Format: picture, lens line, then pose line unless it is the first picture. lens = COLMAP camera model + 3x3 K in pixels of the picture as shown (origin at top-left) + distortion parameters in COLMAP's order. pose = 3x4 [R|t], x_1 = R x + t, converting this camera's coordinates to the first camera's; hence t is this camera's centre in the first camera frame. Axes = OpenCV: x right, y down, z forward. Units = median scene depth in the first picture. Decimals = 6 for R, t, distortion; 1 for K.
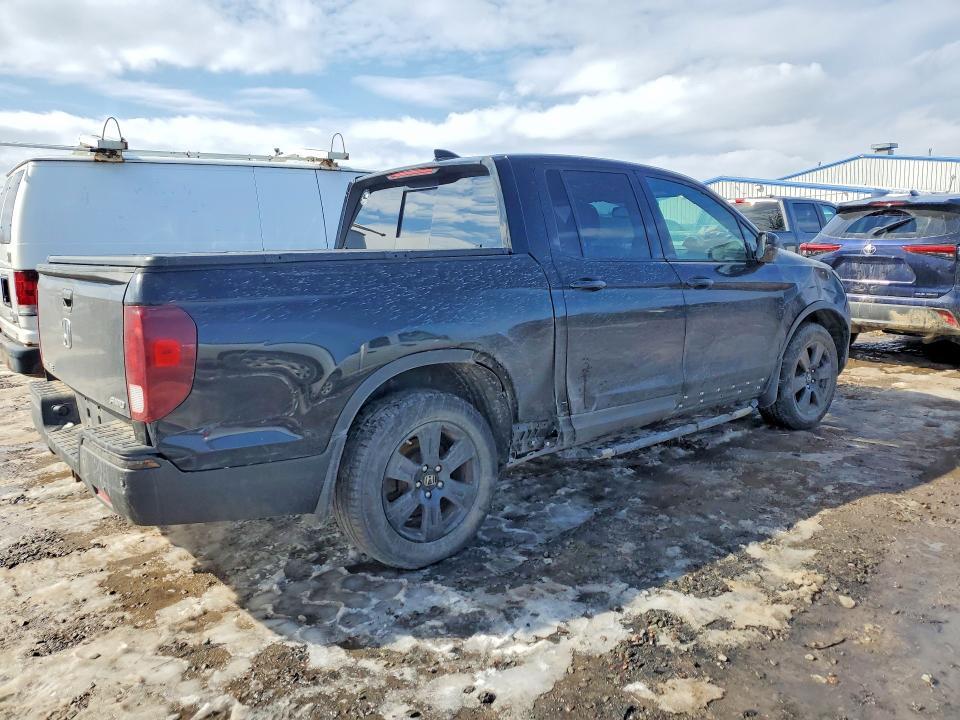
lens RADIAL K [[748.8, 0, 480.0], [0, 748.8, 360.0], [0, 0, 1]] dist [0.014285, 0.005794]
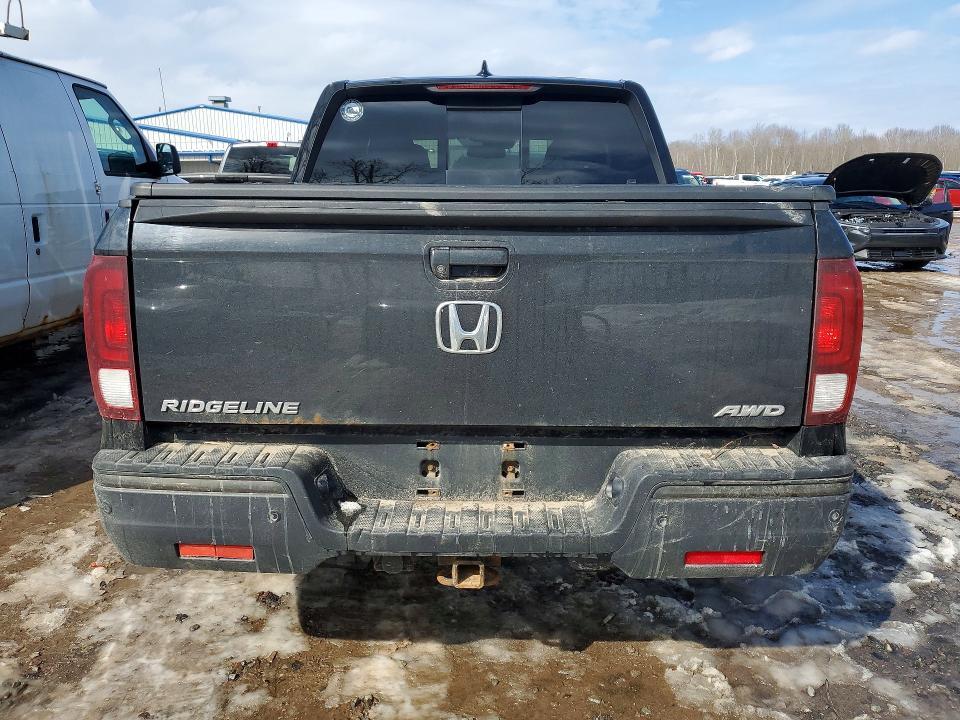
lens RADIAL K [[740.2, 0, 480.0], [0, 740.2, 360.0], [0, 0, 1]] dist [0.012698, 0.007586]
pose [[0.646320, -0.153900, 0.747386, -1.016689], [0.101743, 0.988085, 0.115480, -0.079391], [-0.756253, 0.001404, 0.654278, 0.693607]]
